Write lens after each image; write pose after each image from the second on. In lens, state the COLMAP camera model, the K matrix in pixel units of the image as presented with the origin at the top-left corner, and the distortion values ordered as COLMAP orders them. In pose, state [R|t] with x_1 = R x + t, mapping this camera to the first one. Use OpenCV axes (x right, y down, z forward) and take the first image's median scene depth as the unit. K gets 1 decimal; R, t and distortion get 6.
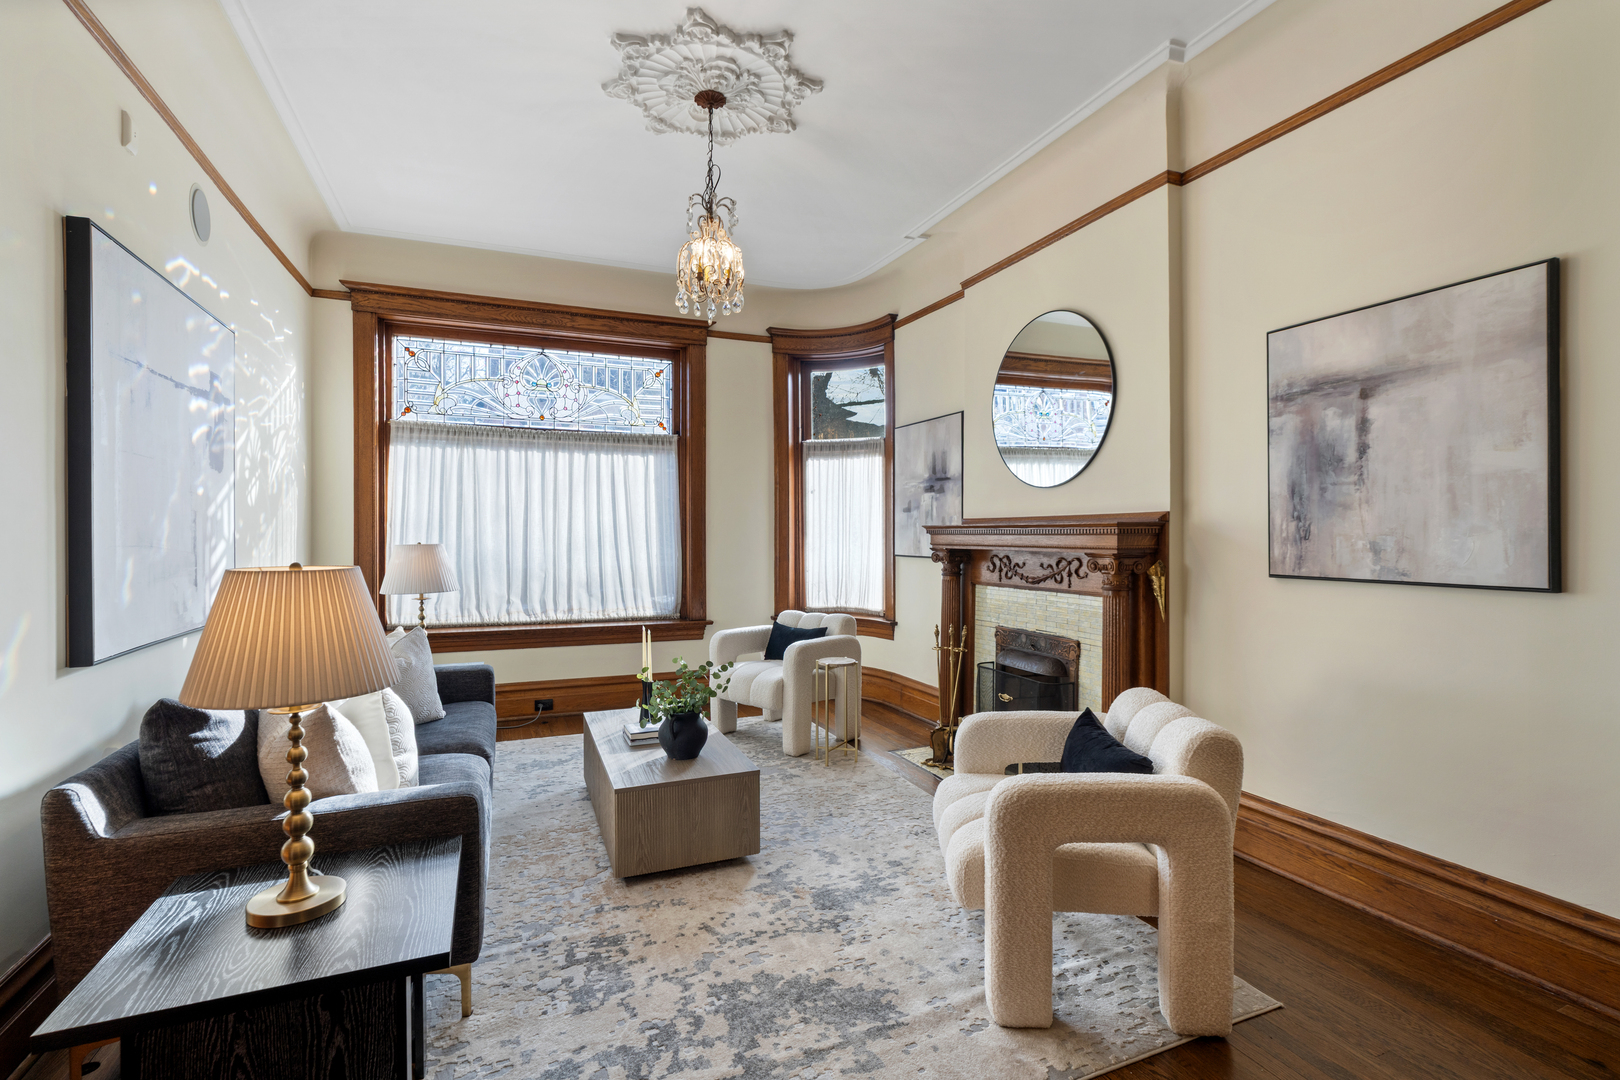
lens RADIAL K [[739.7, 0, 810.3], [0, 739.7, 530.9], [0, 0, 1]] dist [-0.000845, 0.000340]
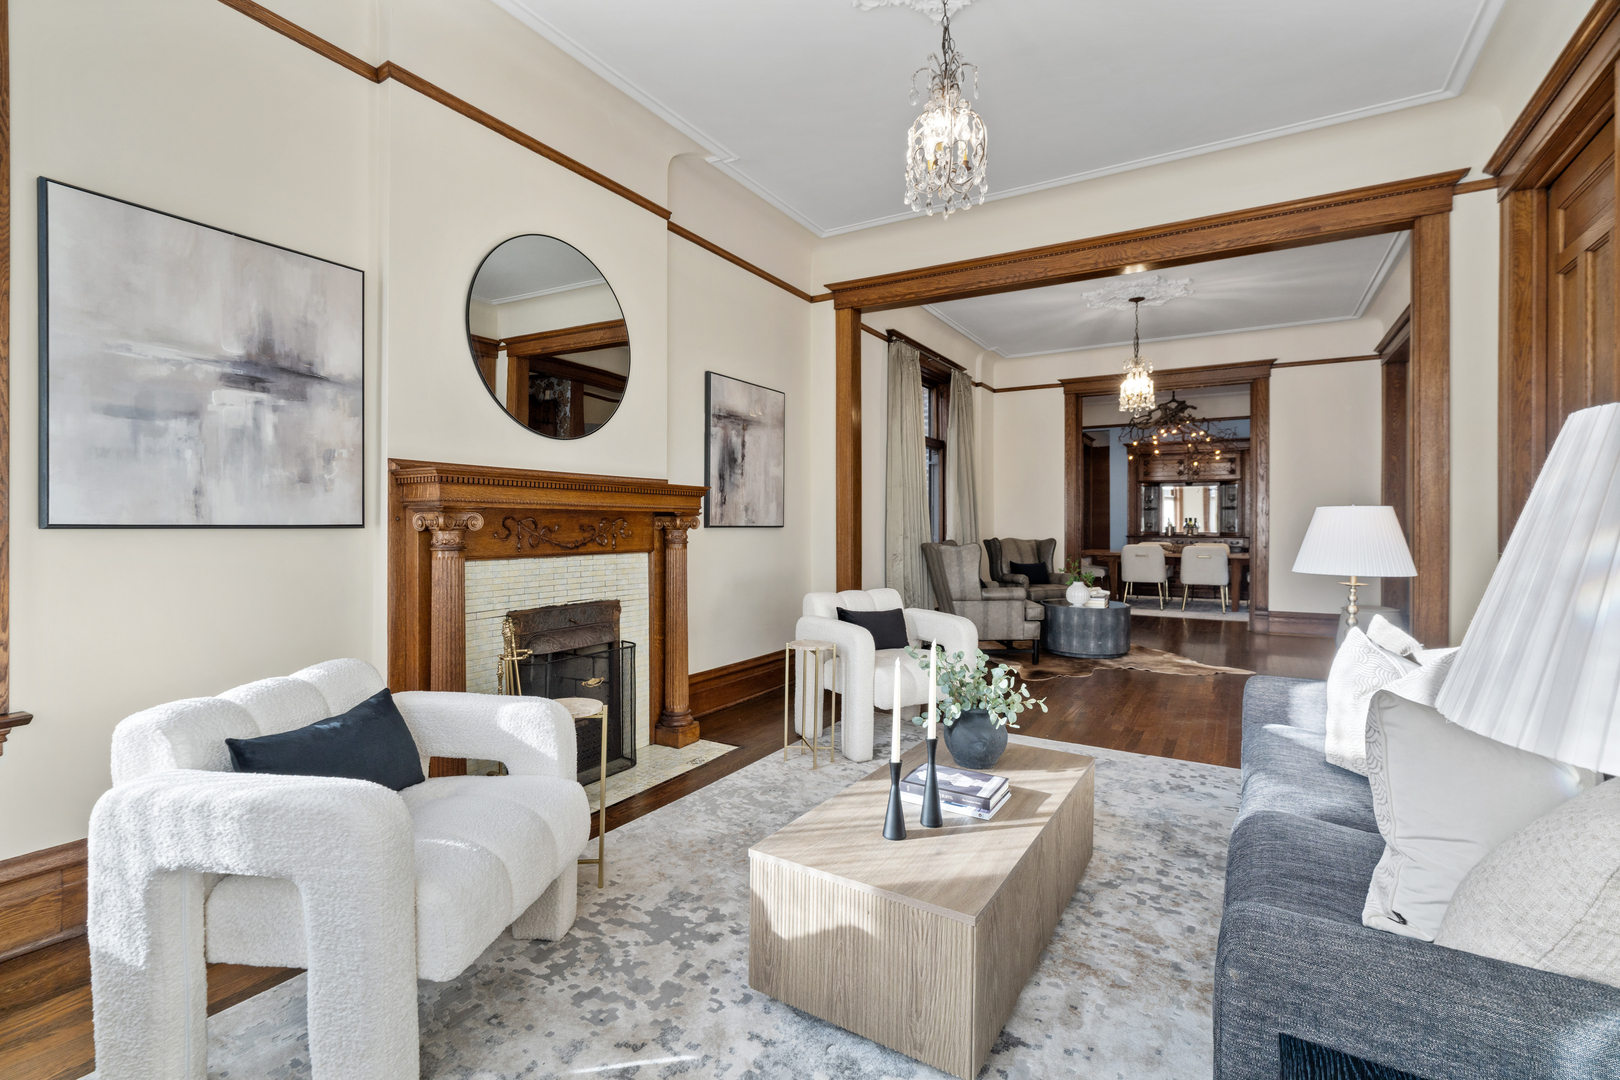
lens RADIAL K [[739.7, 0, 810.3], [0, 739.7, 530.9], [0, 0, 1]] dist [-0.000845, 0.000340]
pose [[-0.590147, -0.005519, 0.807277, -0.443792], [-0.004477, 0.999984, 0.003564, 0.036094], [-0.807284, -0.001511, -0.590162, 1.007075]]
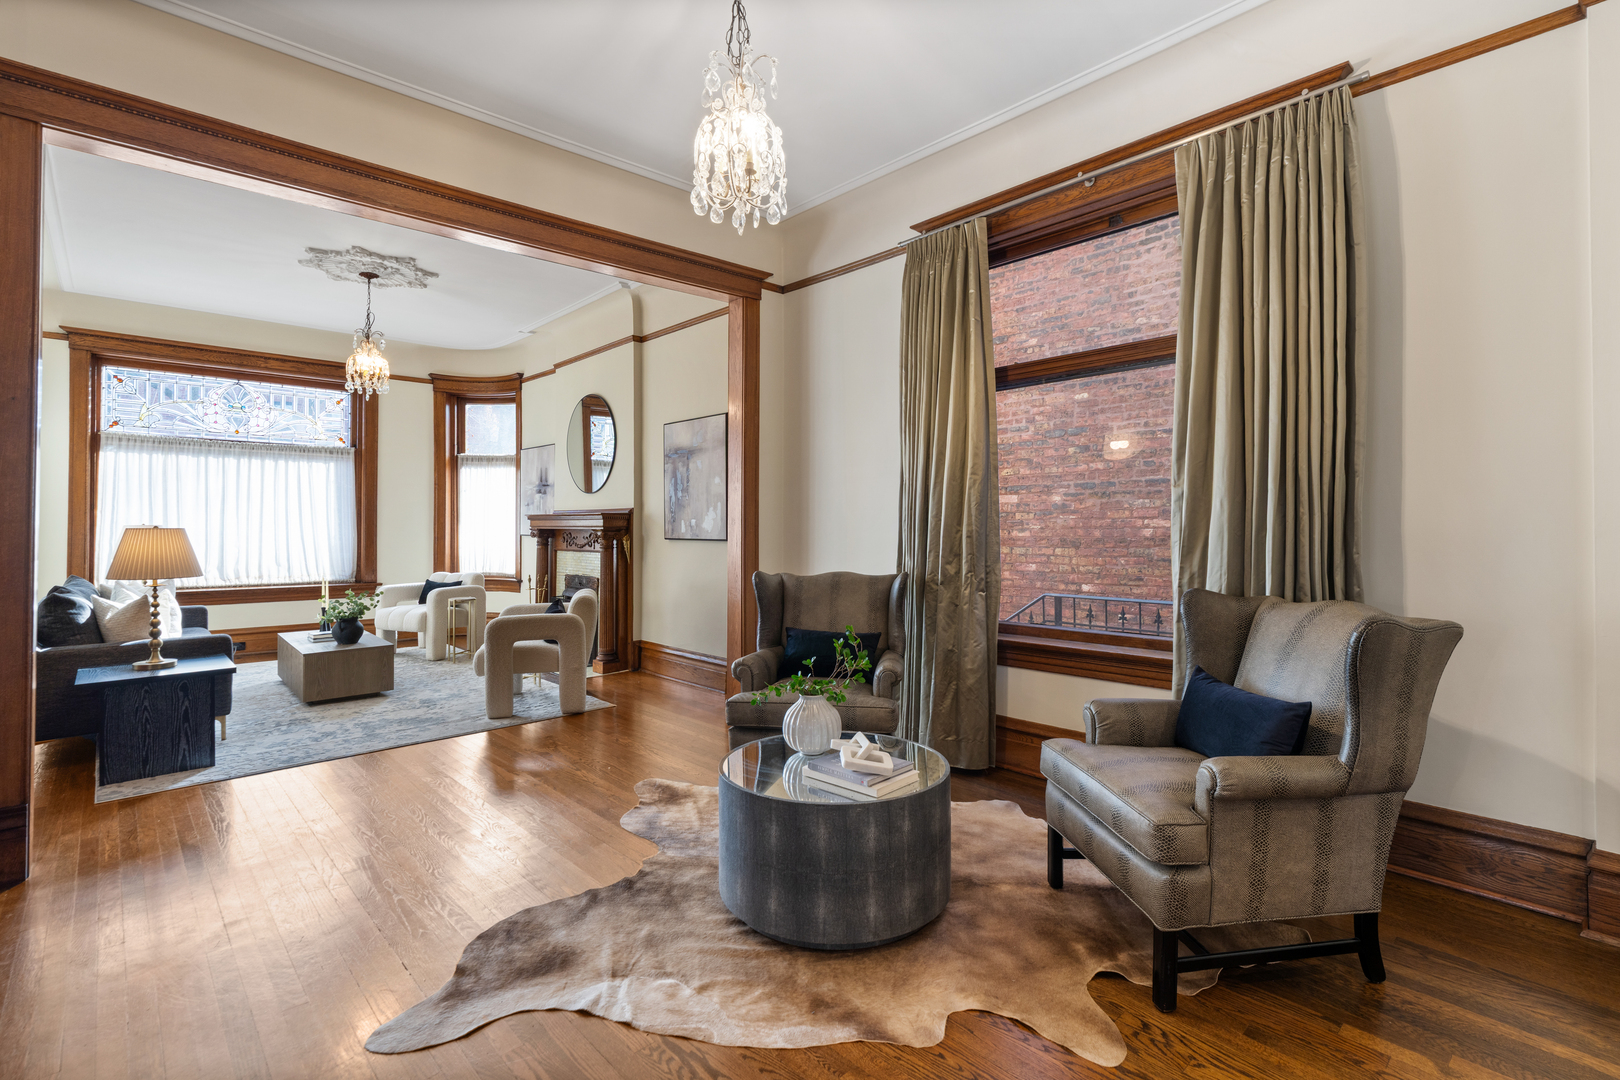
lens RADIAL K [[759.8, 0, 815.0], [0, 759.8, 512.5], [0, 0, 1]] dist [-0.002208, -0.001047]
pose [[0.940489, 0.007136, 0.339750, 0.164238], [-0.002297, 0.999890, -0.014641, 0.009258], [-0.339817, 0.012990, 0.940402, -0.685611]]
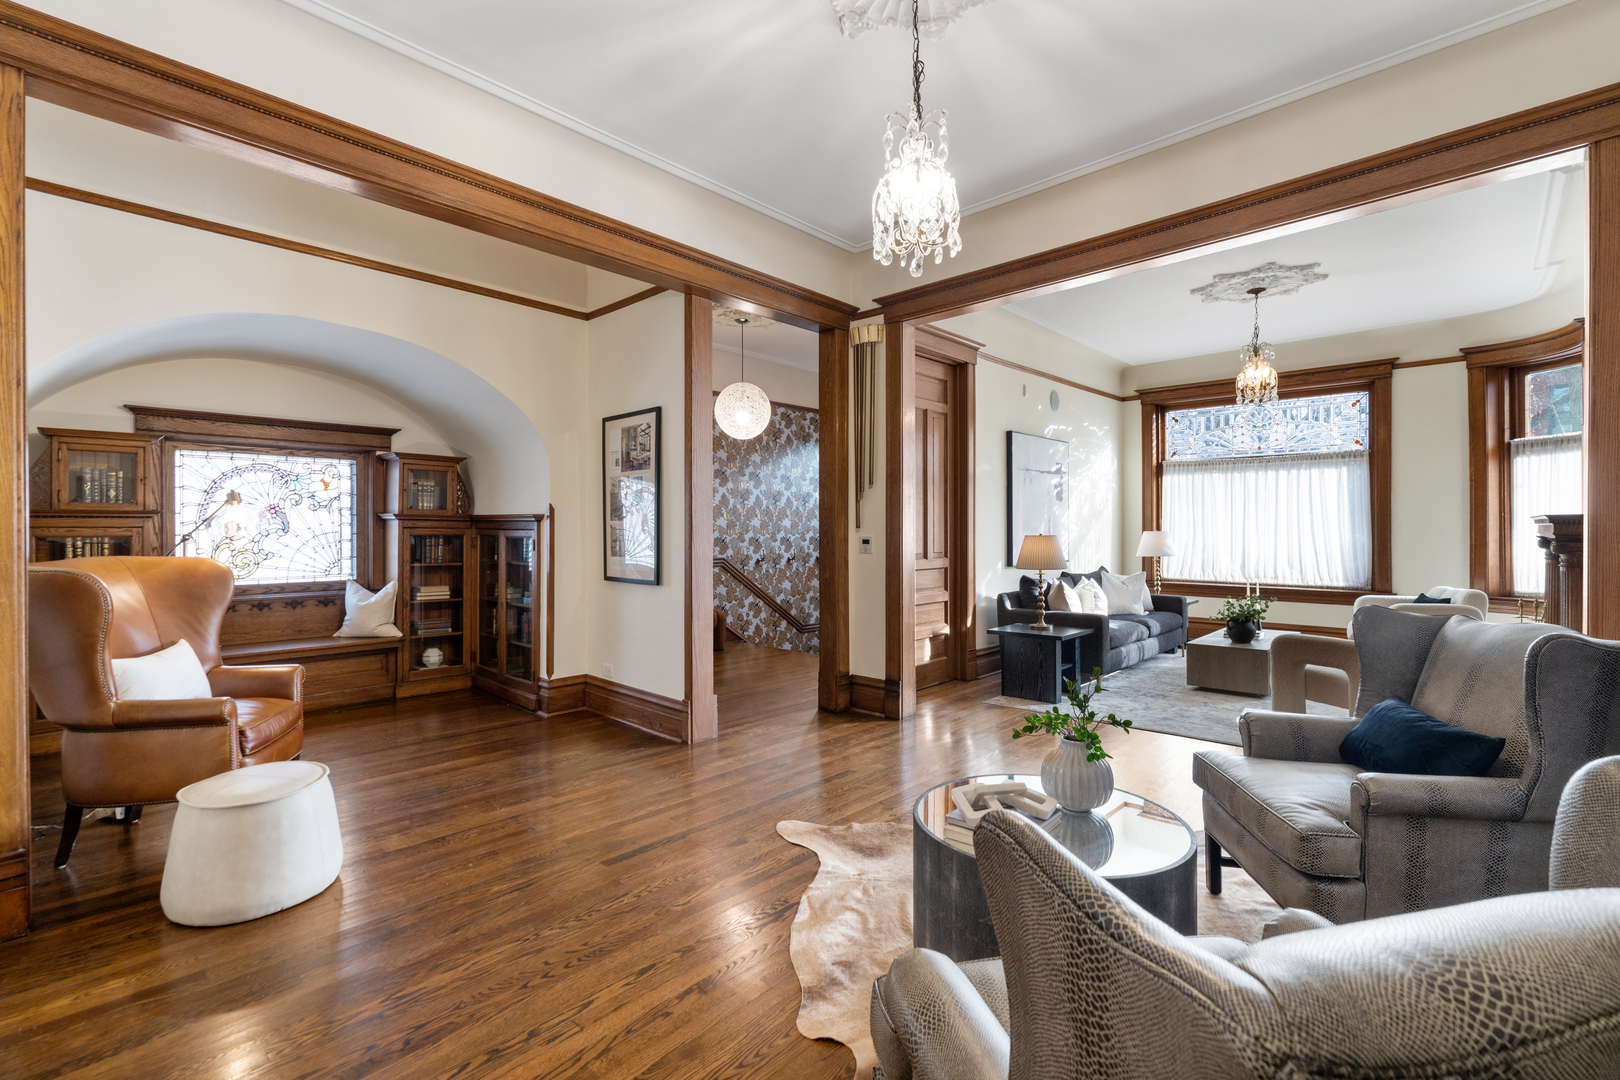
lens RADIAL K [[729.1, 0, 775.2], [0, 729.1, 533.7], [0, 0, 1]] dist [0.000106, 0.000142]
pose [[0.373432, 0.004281, -0.927647, 0.701026], [0.008172, 0.999935, 0.007905, -0.000021], [0.927621, -0.010532, 0.373373, -0.507071]]
